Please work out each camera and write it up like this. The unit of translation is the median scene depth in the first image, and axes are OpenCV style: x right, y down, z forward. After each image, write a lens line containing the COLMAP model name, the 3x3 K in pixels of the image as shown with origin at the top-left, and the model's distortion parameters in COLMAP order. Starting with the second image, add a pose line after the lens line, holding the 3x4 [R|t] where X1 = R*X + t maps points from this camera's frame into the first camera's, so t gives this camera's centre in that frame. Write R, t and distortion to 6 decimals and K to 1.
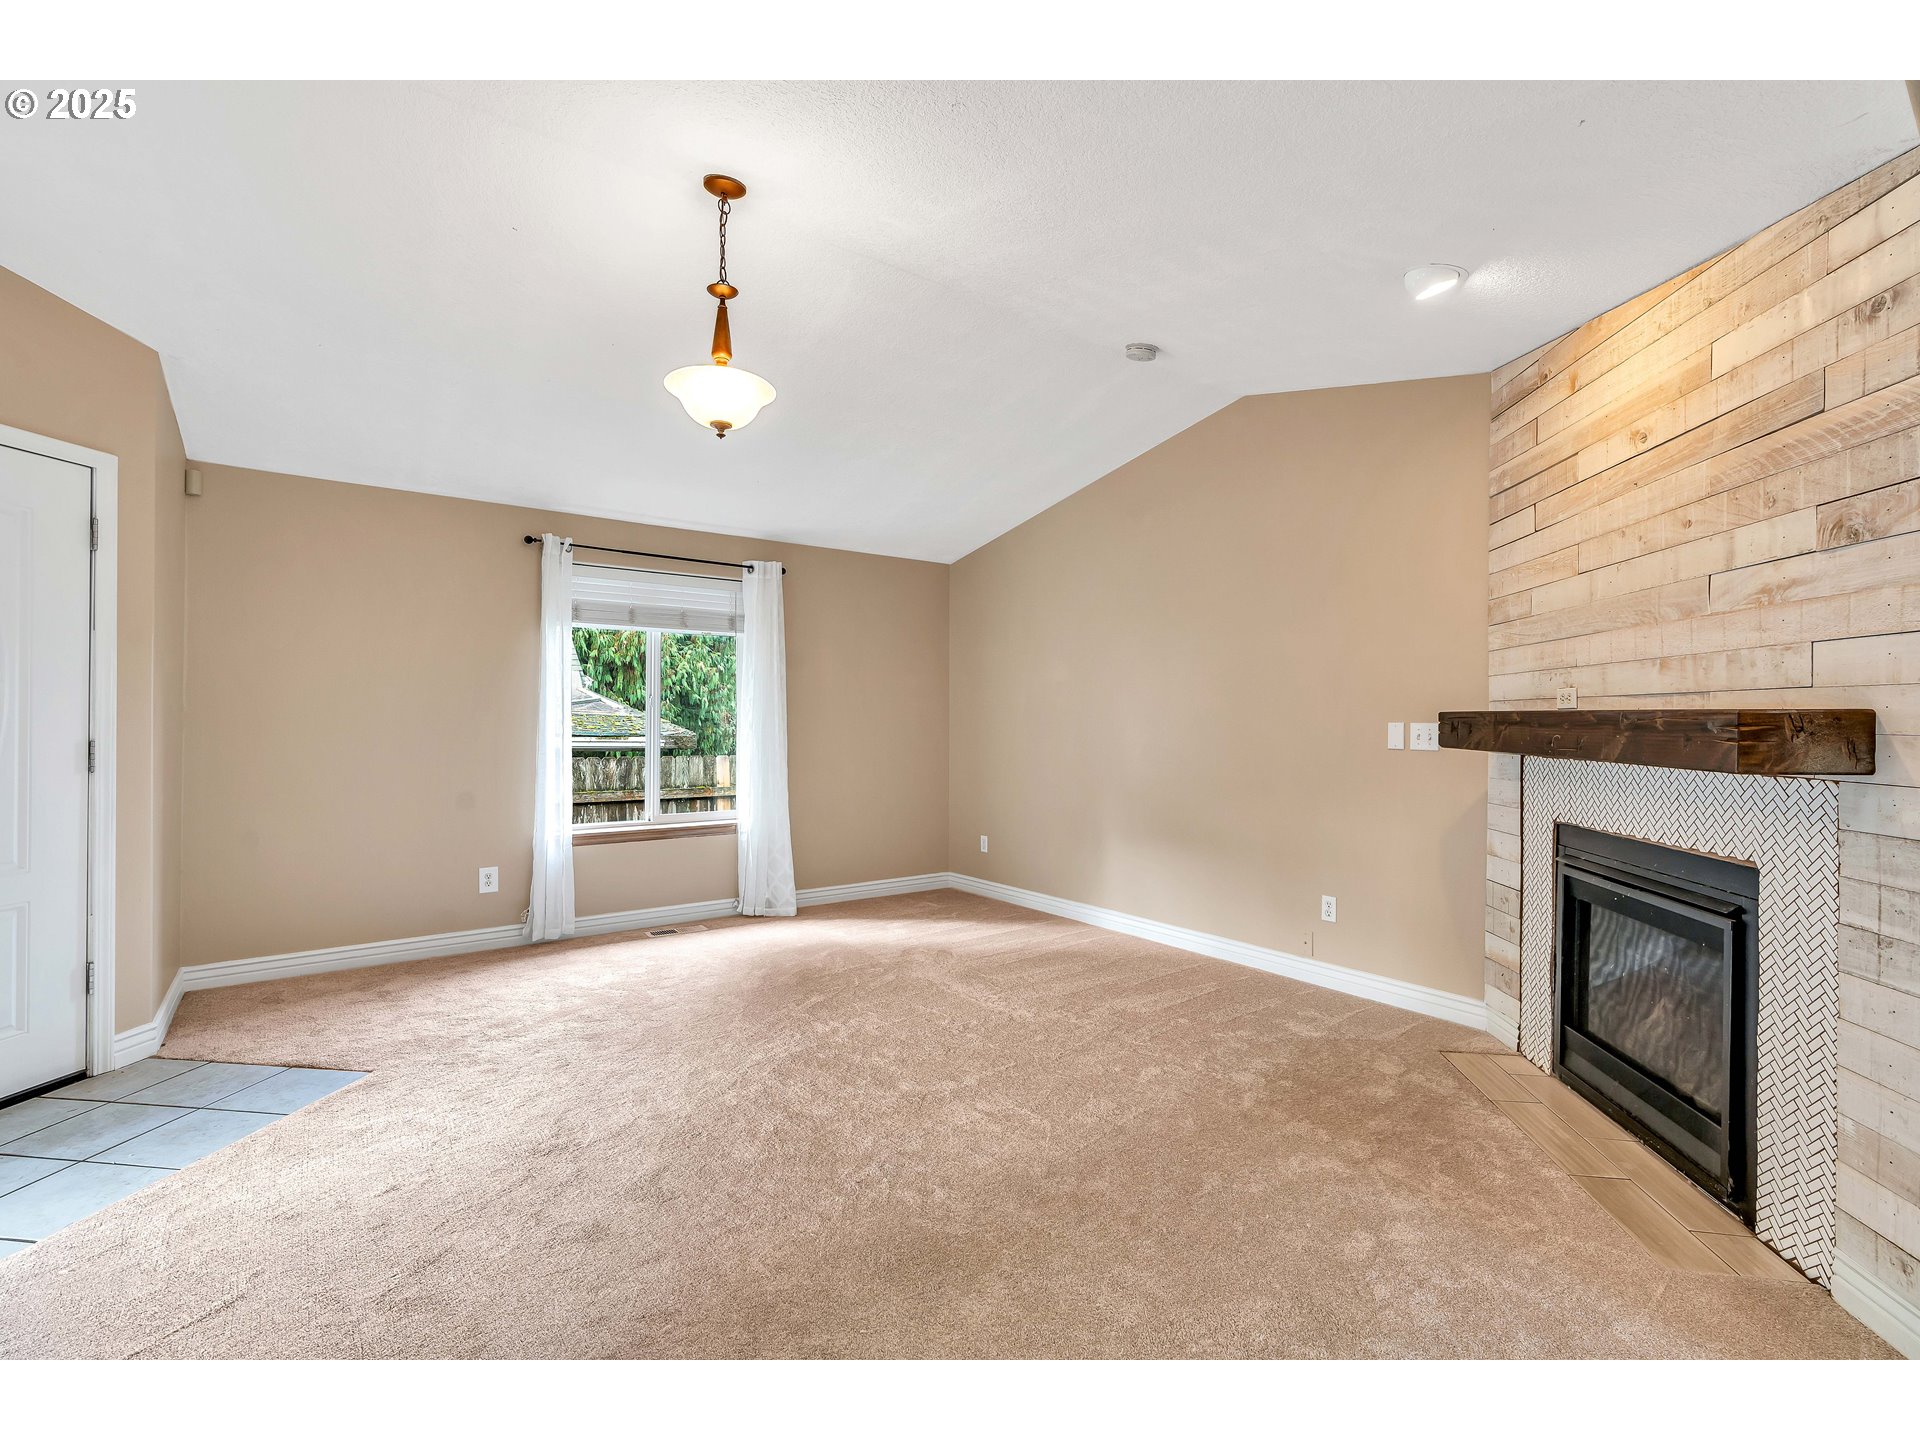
lens RADIAL K [[864.9, 0, 965.1], [0, 864.9, 715.9], [0, 0, 1]] dist [-0.024681, 0.015011]
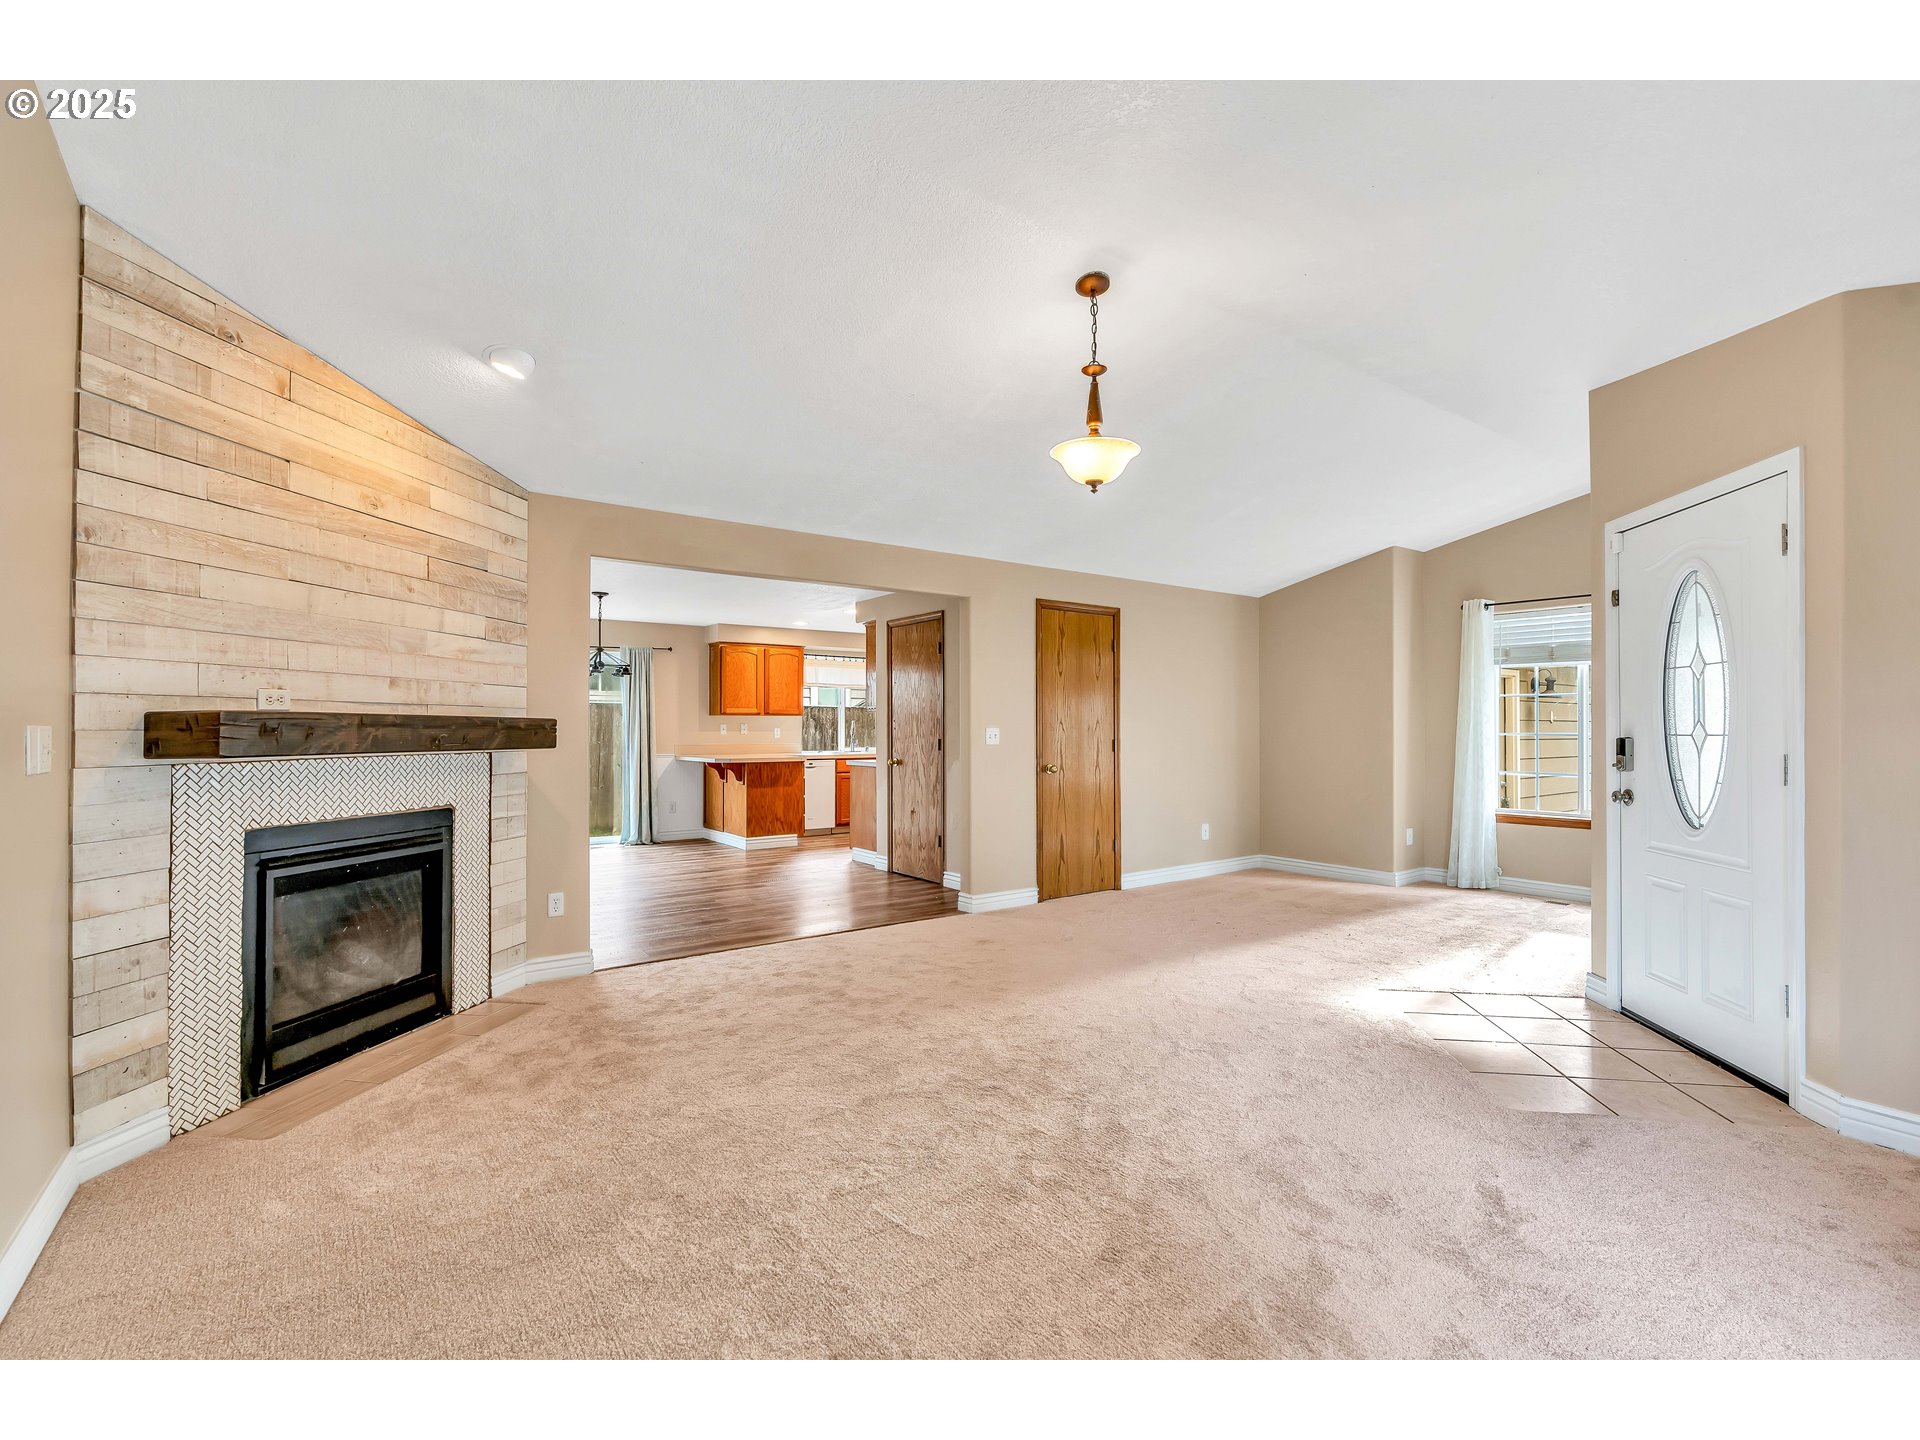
lens RADIAL K [[871.9, 0, 968.8], [0, 871.9, 714.4], [0, 0, 1]] dist [-0.001693, -0.000216]
pose [[-0.999792, -0.006756, 0.019259, -0.089859], [-0.007138, 0.999778, -0.019808, 0.008160], [-0.019121, -0.019942, -0.999618, 1.487651]]
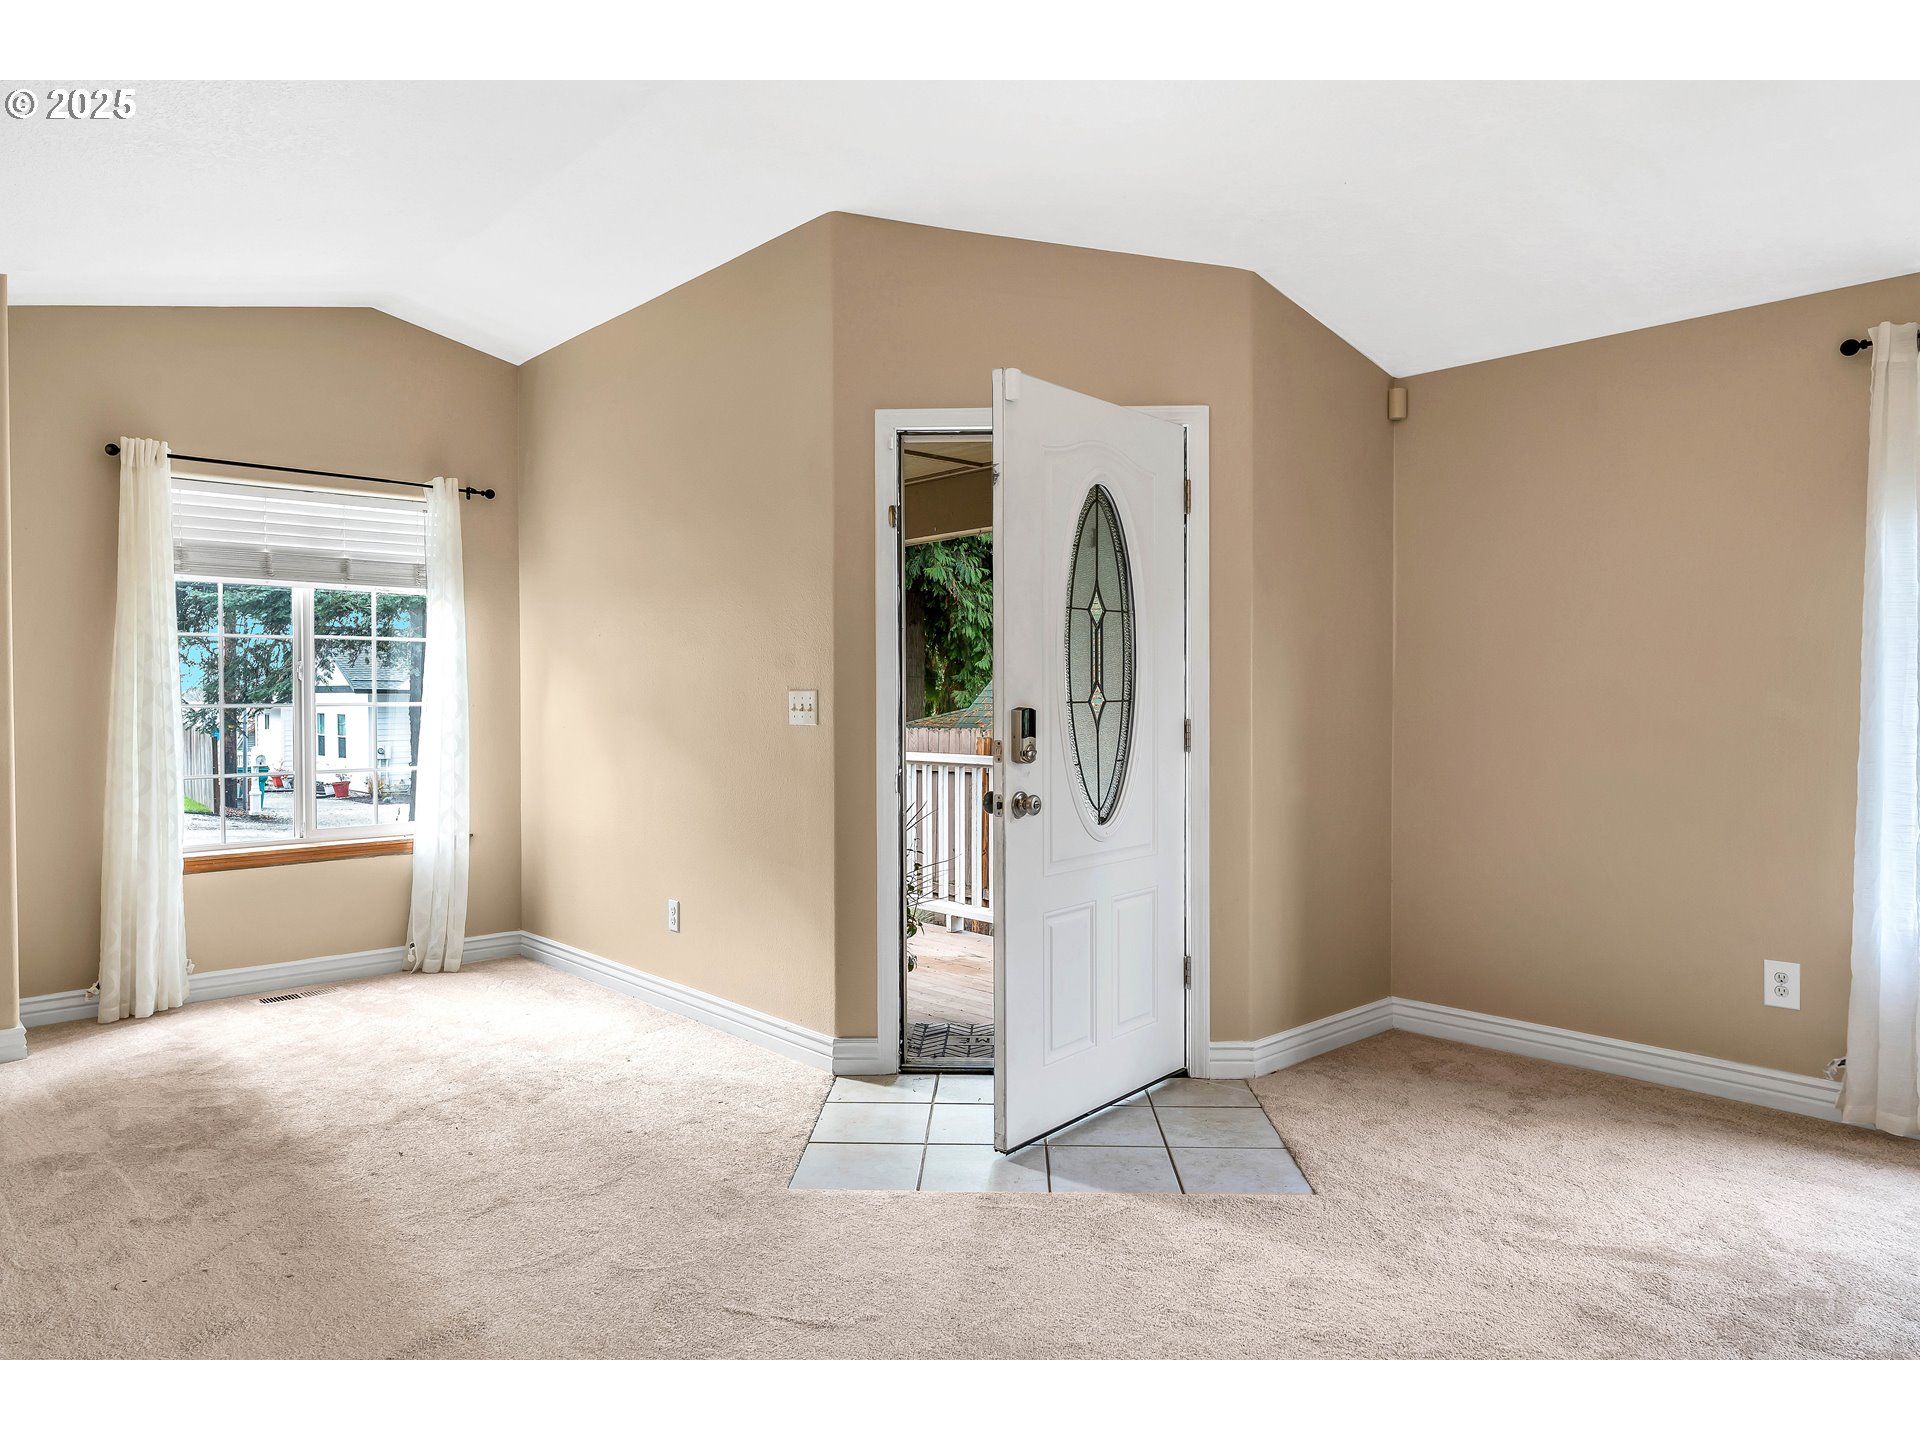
lens RADIAL K [[1221.8, 0, 961.8], [0, 1221.8, 715.0], [0, 0, 1]] dist [-0.002892, -0.000450]
pose [[0.085919, 0.013942, -0.996205, 0.213283], [0.006454, 0.999873, 0.014550, 0.002369], [0.996281, -0.007680, 0.085818, 0.476810]]
